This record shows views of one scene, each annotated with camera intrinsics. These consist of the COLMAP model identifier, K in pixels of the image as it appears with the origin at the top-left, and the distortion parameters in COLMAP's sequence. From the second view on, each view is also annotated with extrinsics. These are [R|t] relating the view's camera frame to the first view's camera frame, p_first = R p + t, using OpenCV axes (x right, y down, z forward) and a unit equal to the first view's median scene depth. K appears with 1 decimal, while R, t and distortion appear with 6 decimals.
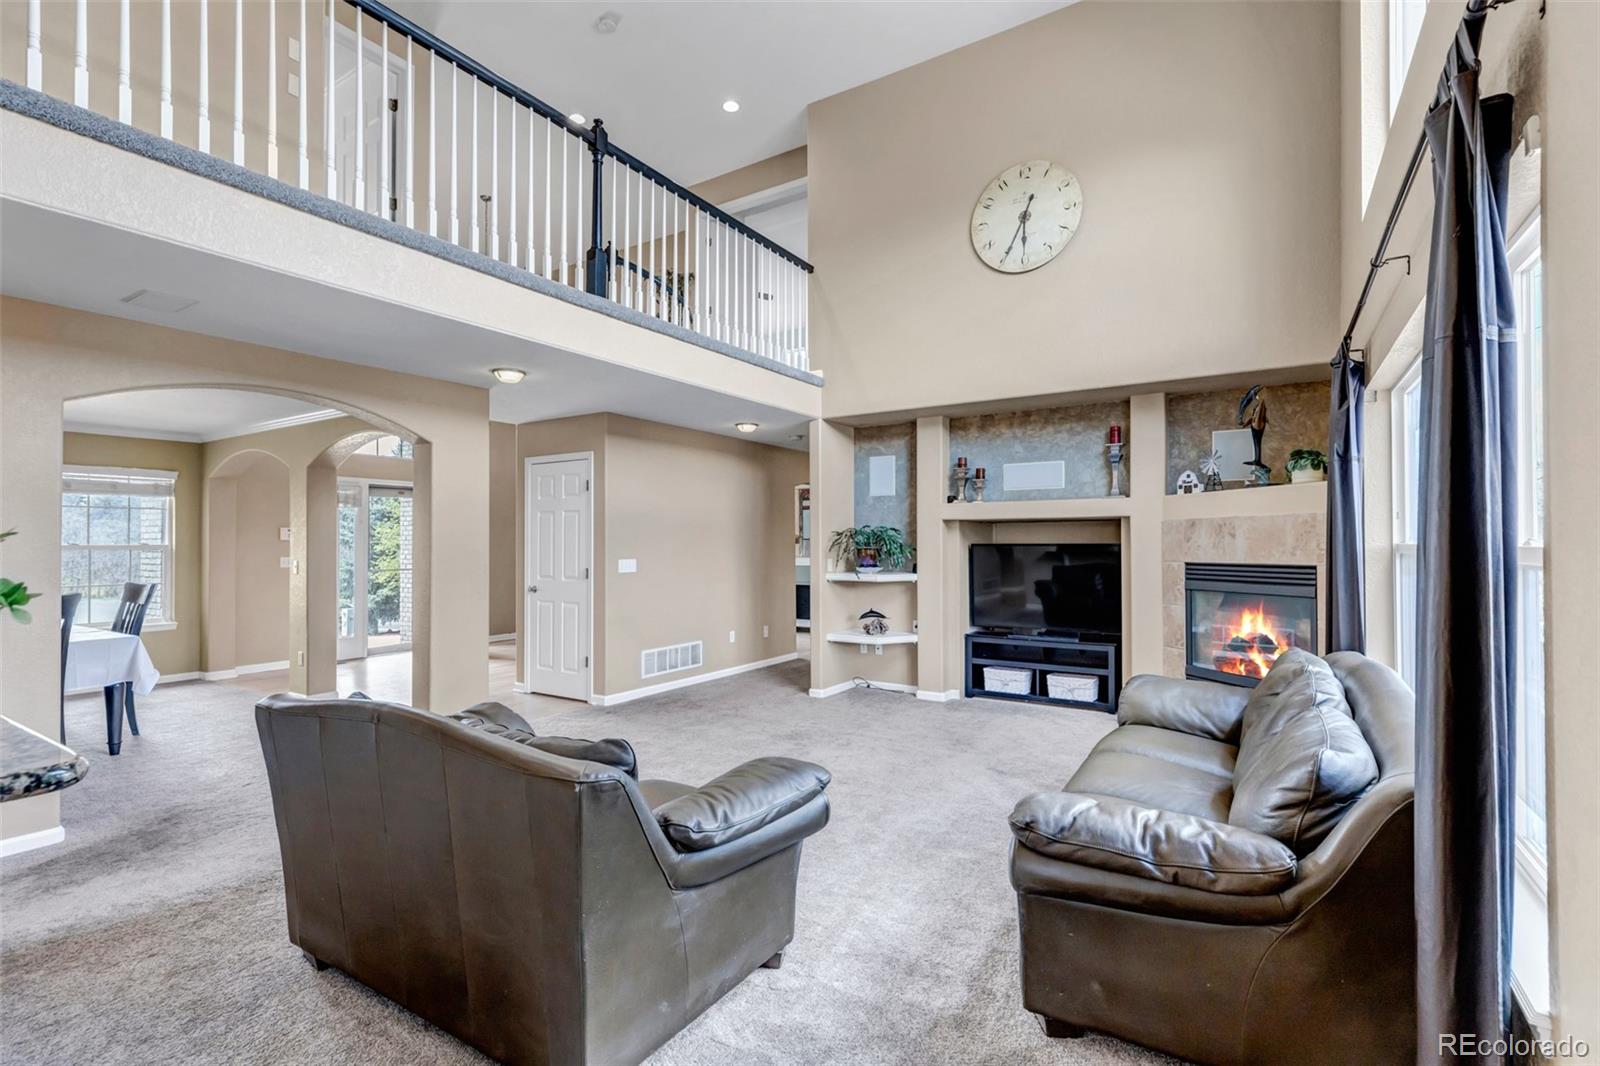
lens RADIAL K [[731.4, 0, 795.4], [0, 731.4, 535.7], [0, 0, 1]] dist [0.001451, 0.000142]
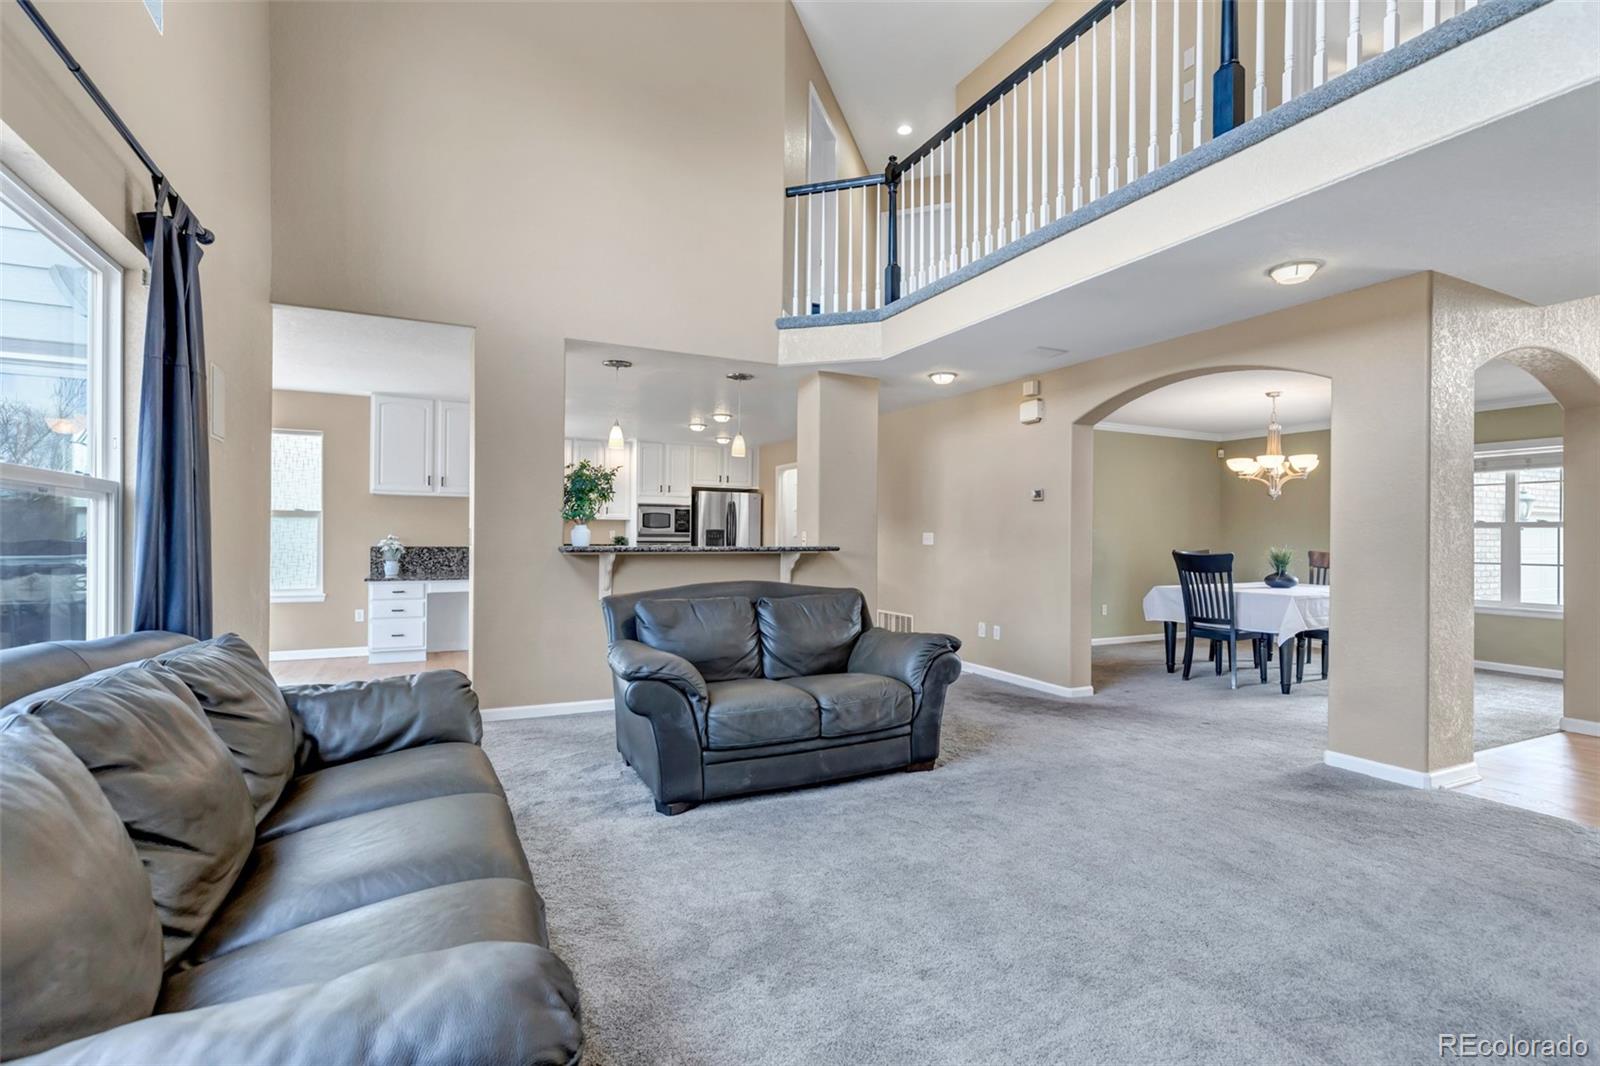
lens RADIAL K [[731.4, 0, 795.4], [0, 731.4, 535.7], [0, 0, 1]] dist [0.001451, 0.000142]
pose [[-0.526230, -0.005546, -0.850324, 0.467376], [0.000355, 0.999977, -0.006742, 0.046475], [0.850342, -0.003850, -0.526216, 0.932357]]
